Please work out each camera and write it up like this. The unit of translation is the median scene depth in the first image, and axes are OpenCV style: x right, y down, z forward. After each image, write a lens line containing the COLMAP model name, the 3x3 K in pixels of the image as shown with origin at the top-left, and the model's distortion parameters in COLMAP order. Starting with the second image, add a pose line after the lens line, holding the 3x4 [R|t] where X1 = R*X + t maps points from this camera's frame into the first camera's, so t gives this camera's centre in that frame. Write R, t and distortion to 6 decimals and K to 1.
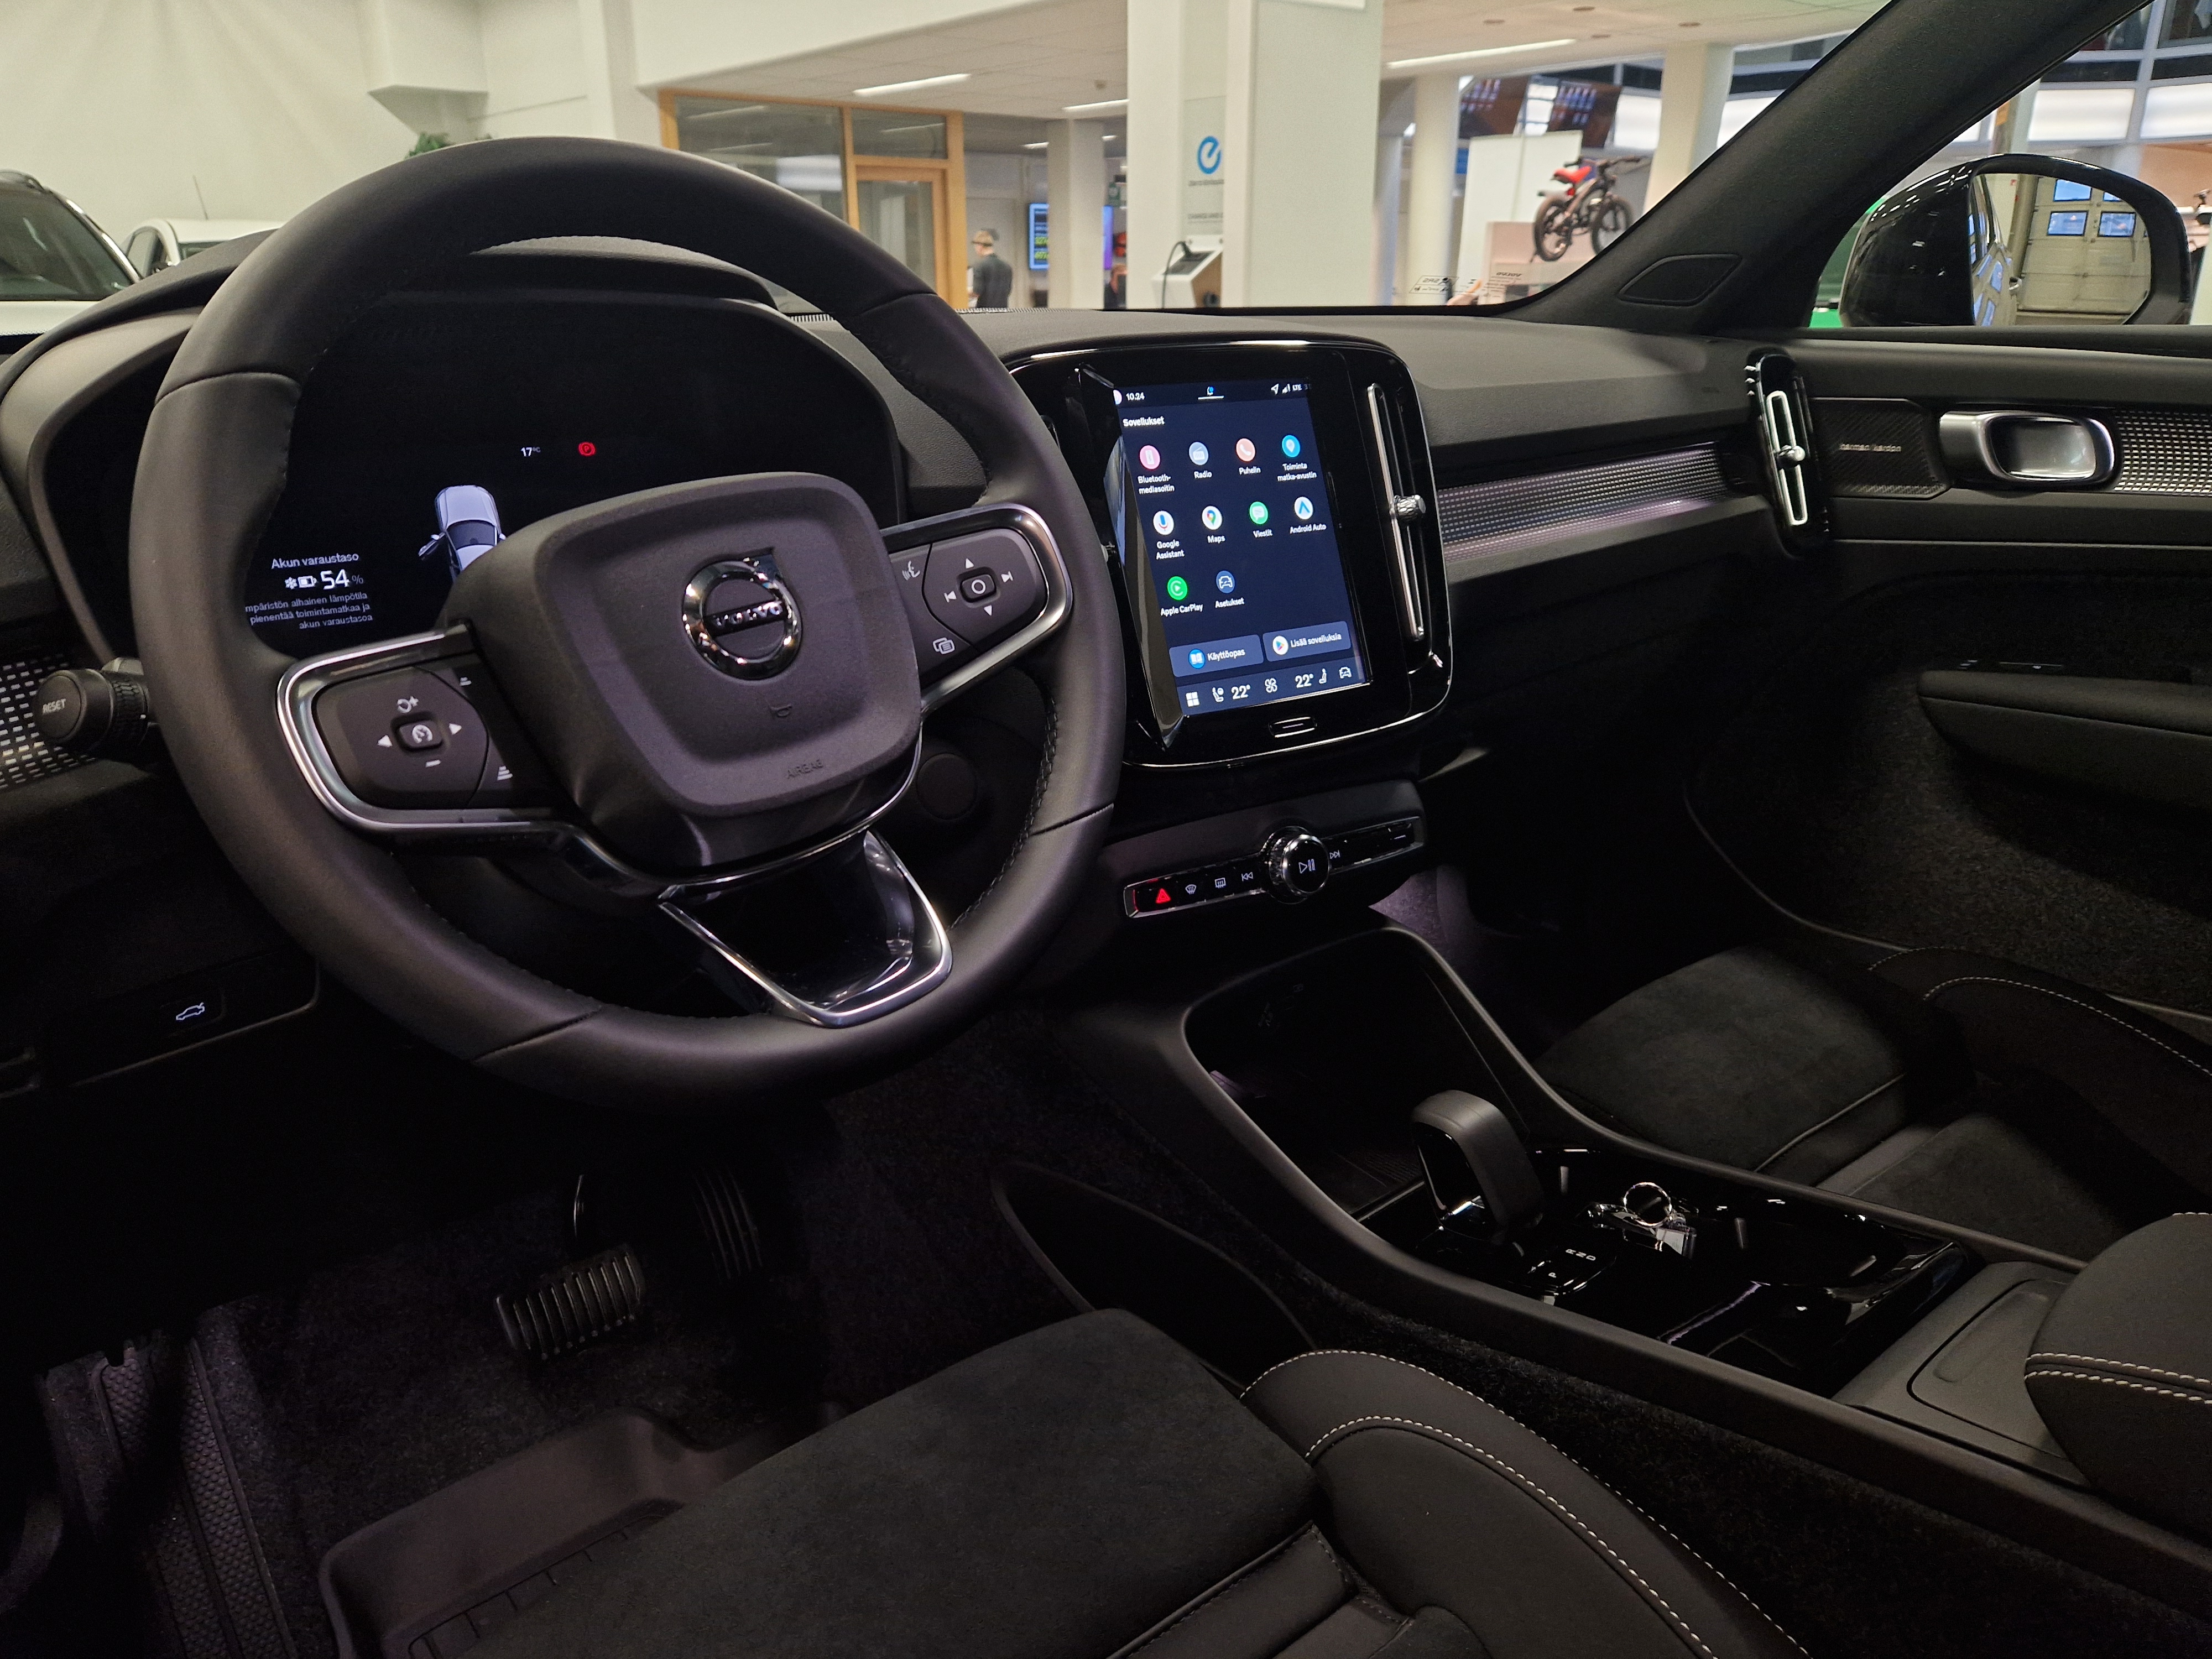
lens RADIAL K [[1438.2, 0, 1106.0], [0, 1438.2, 829.5], [0, 0, 1]] dist [0.082588, -0.075284]
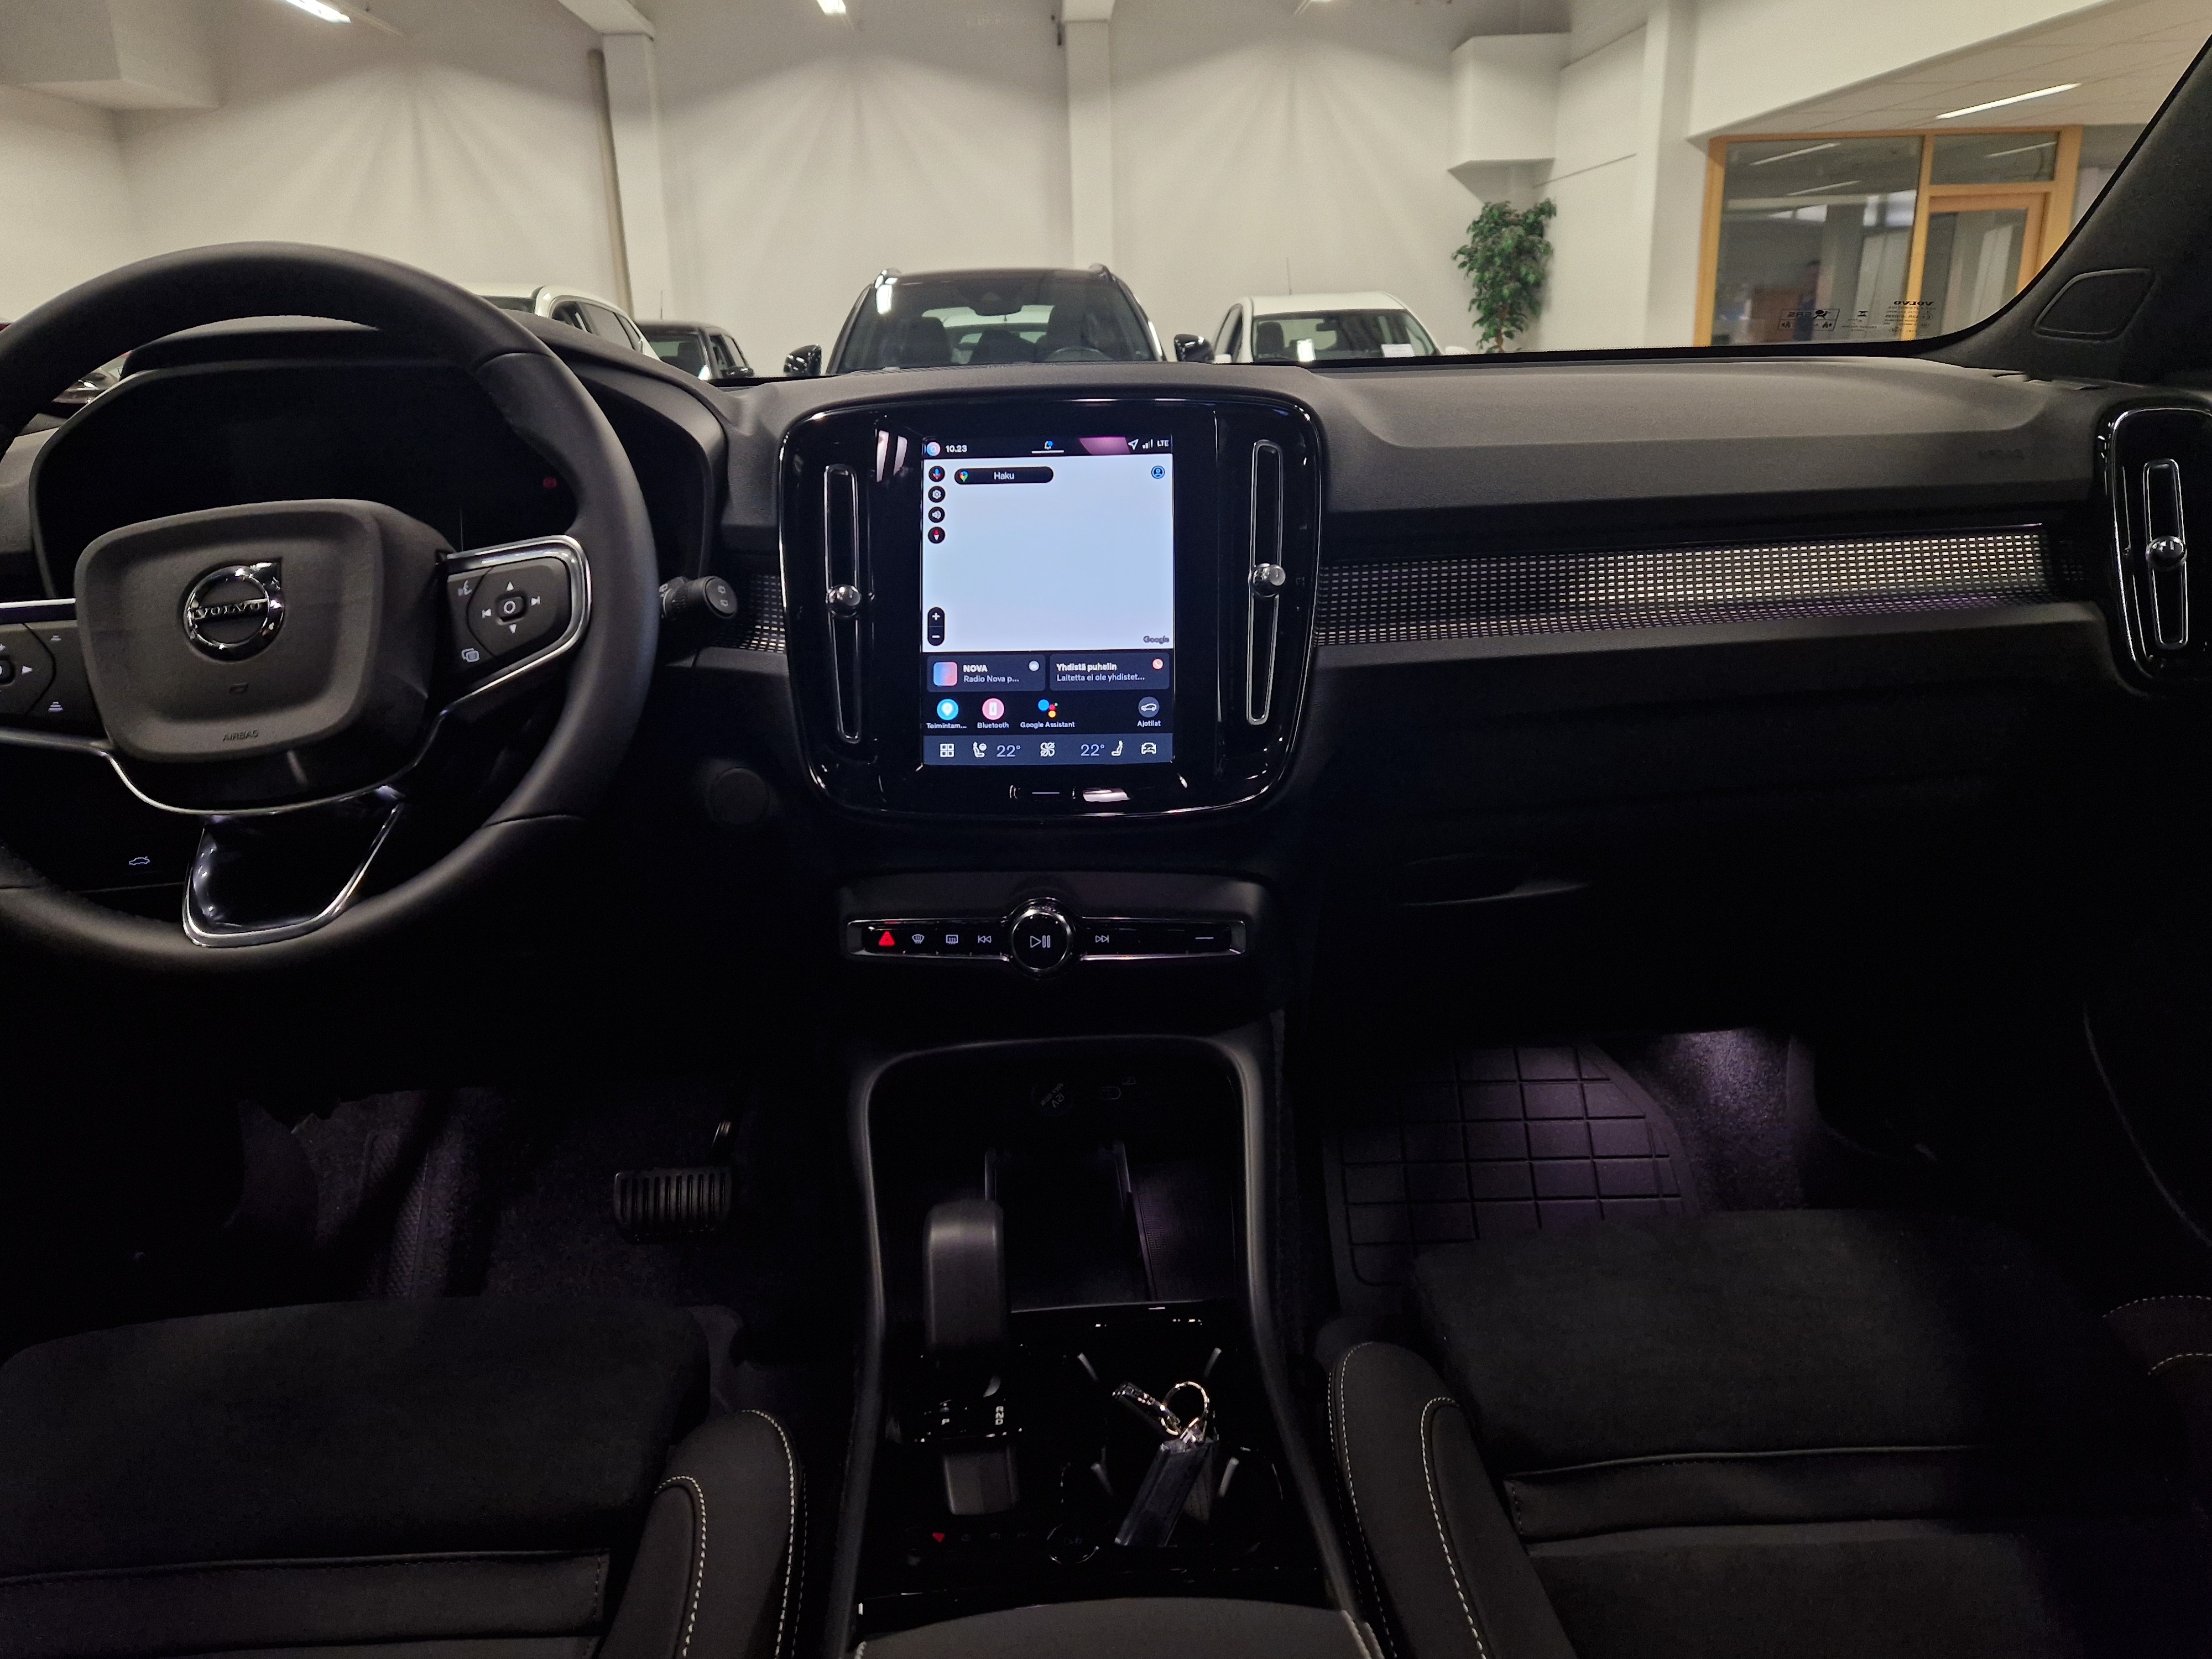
lens RADIAL K [[1438.2, 0, 1106.0], [0, 1438.2, 829.5], [0, 0, 1]] dist [0.082588, -0.075284]
pose [[0.822148, 0.159656, -0.546427, 0.704137], [-0.176695, 0.984027, 0.021660, -0.078004], [0.541157, 0.078743, 0.837227, 0.233866]]
